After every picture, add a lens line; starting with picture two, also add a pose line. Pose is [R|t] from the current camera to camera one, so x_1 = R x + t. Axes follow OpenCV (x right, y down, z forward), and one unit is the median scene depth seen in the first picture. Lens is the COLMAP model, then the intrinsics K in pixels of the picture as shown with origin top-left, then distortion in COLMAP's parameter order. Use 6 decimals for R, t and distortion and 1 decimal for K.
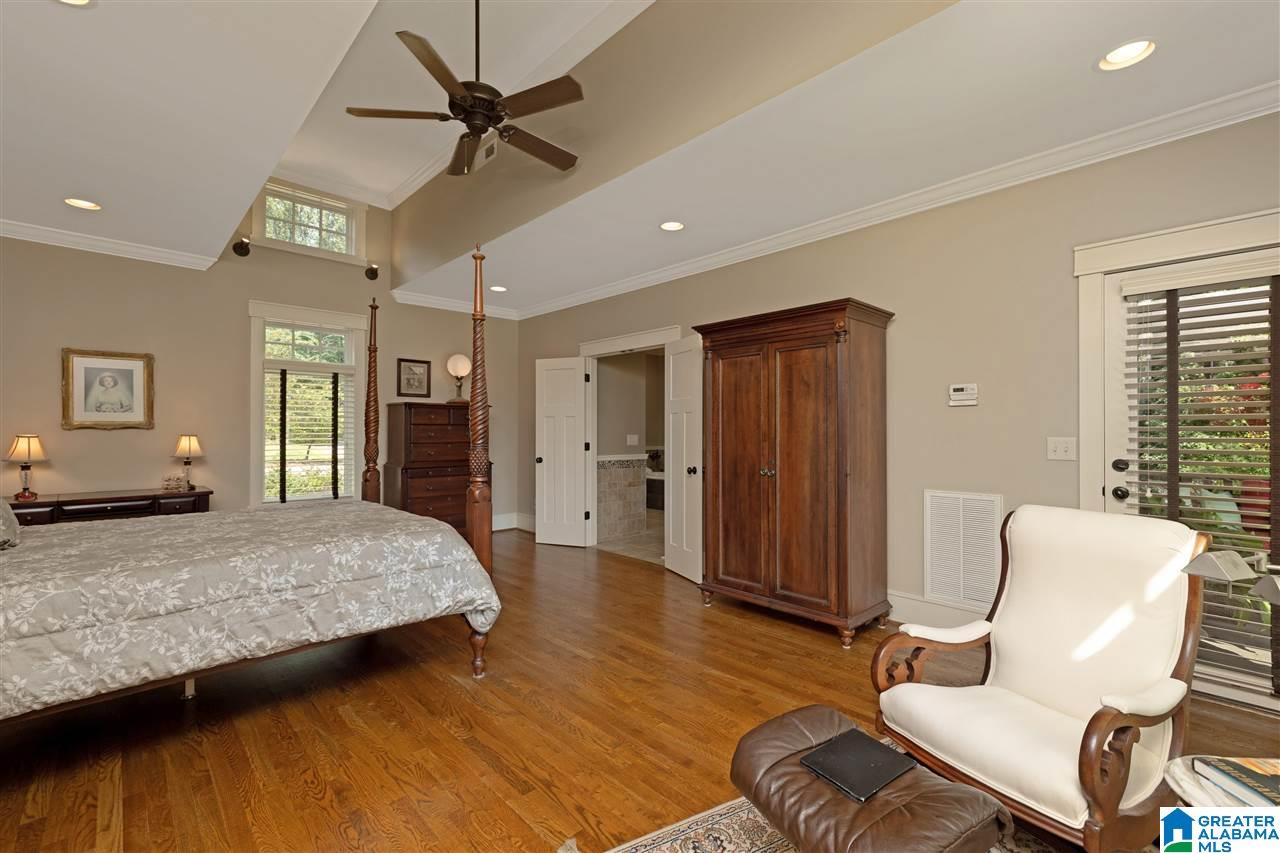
lens RADIAL K [[542.4, 0, 638.4], [0, 542.4, 426.1], [0, 0, 1]] dist [0.000839, 0.000398]
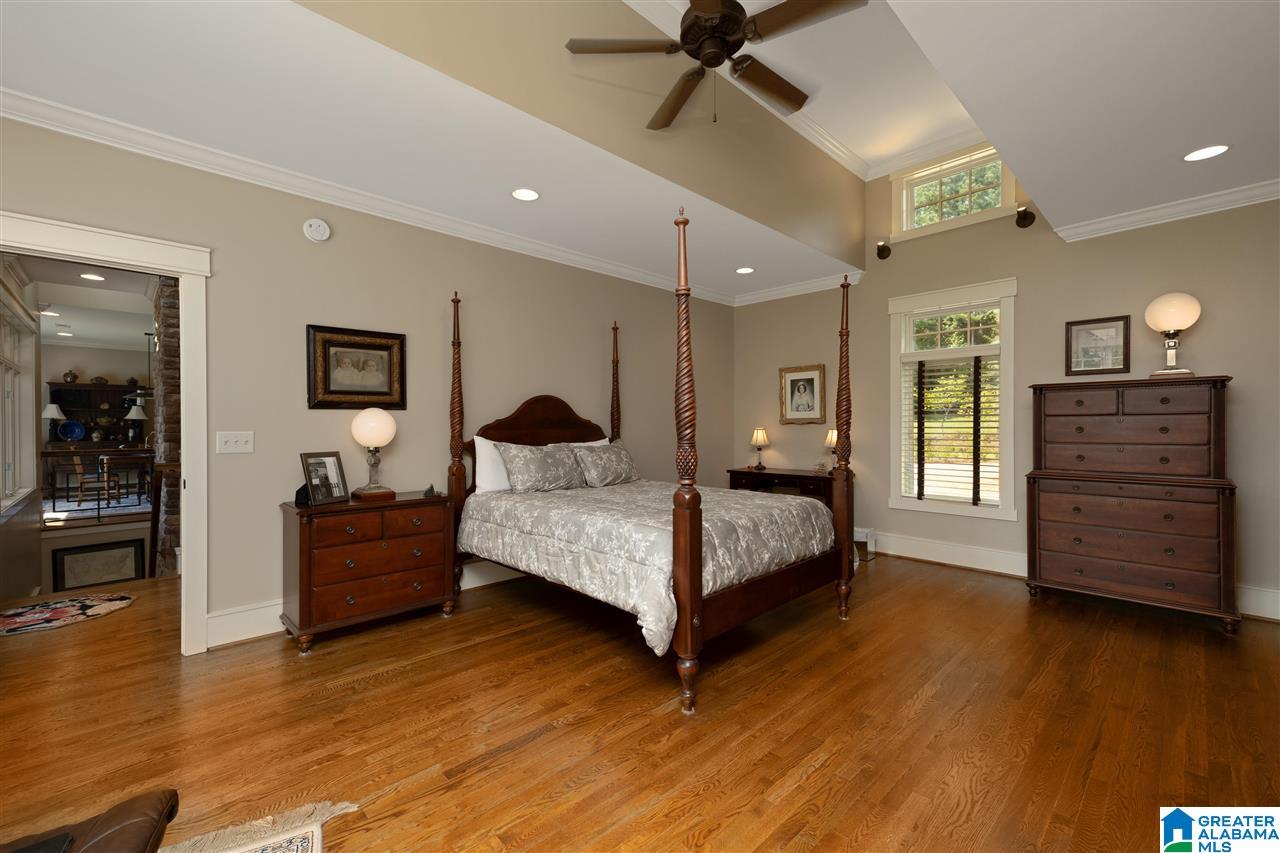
lens RADIAL K [[542.4, 0, 653.5], [0, 542.4, 429.8], [0, 0, 1]] dist [0.000839, 0.000398]
pose [[0.004394, 0.006472, -0.999969, 0.560416], [0.011265, 0.999915, 0.006521, 0.011203], [0.999927, -0.011293, 0.004320, 0.949814]]
